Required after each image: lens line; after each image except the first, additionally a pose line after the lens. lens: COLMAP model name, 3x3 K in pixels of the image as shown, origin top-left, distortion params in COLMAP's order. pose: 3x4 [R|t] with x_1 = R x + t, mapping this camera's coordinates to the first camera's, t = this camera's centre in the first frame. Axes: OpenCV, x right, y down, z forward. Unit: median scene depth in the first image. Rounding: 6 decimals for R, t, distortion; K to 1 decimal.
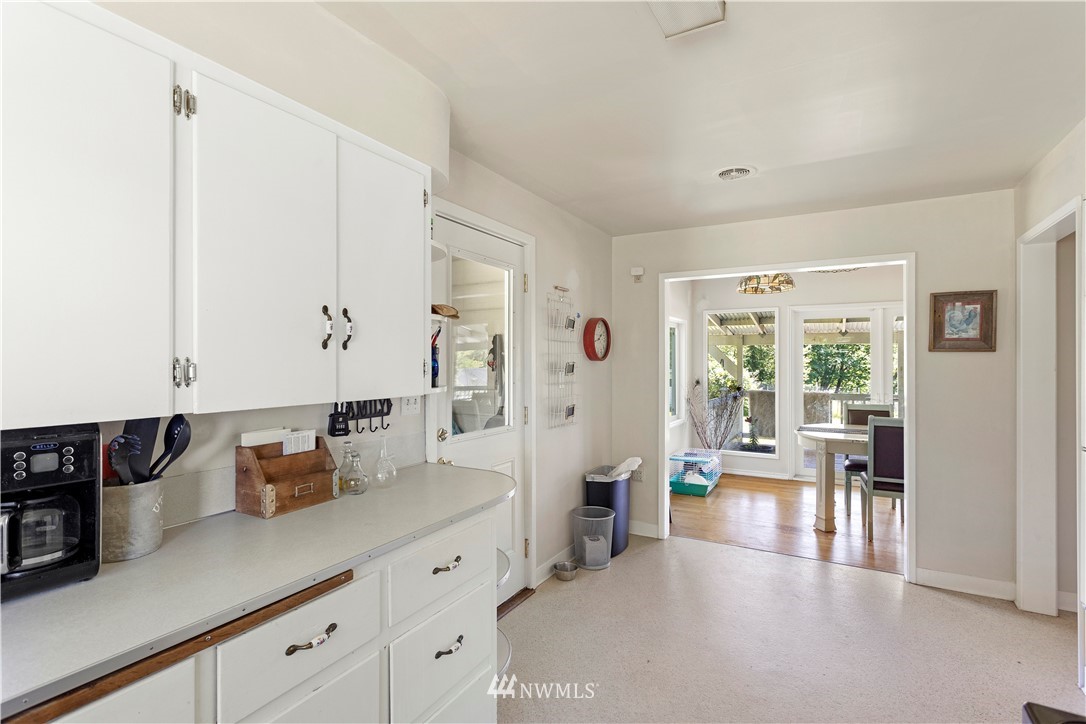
lens RADIAL K [[520.3, 0, 545.9], [0, 520.3, 361.0], [0, 0, 1]] dist [-0.017602, -0.000328]
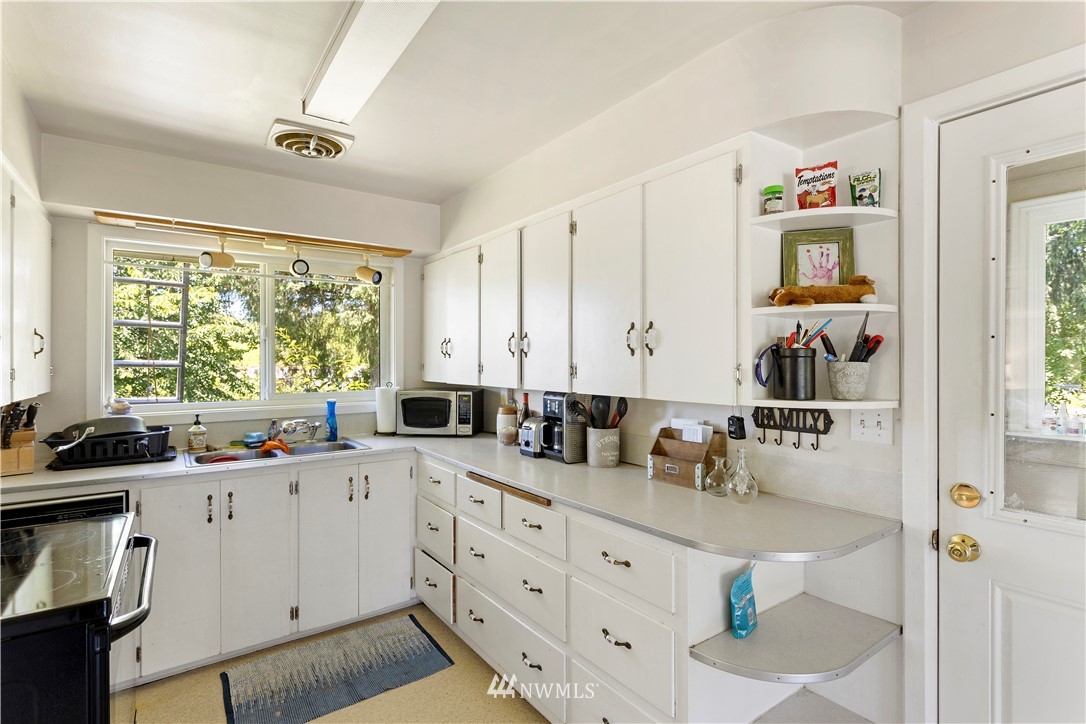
lens RADIAL K [[520.3, 0, 539.6], [0, 520.3, 361.9], [0, 0, 1]] dist [-0.017602, -0.000328]
pose [[-0.435044, -0.001259, -0.900408, 0.638544], [-0.000223, 0.999999, -0.001291, -0.005140], [0.900409, -0.000360, -0.435044, 1.019511]]
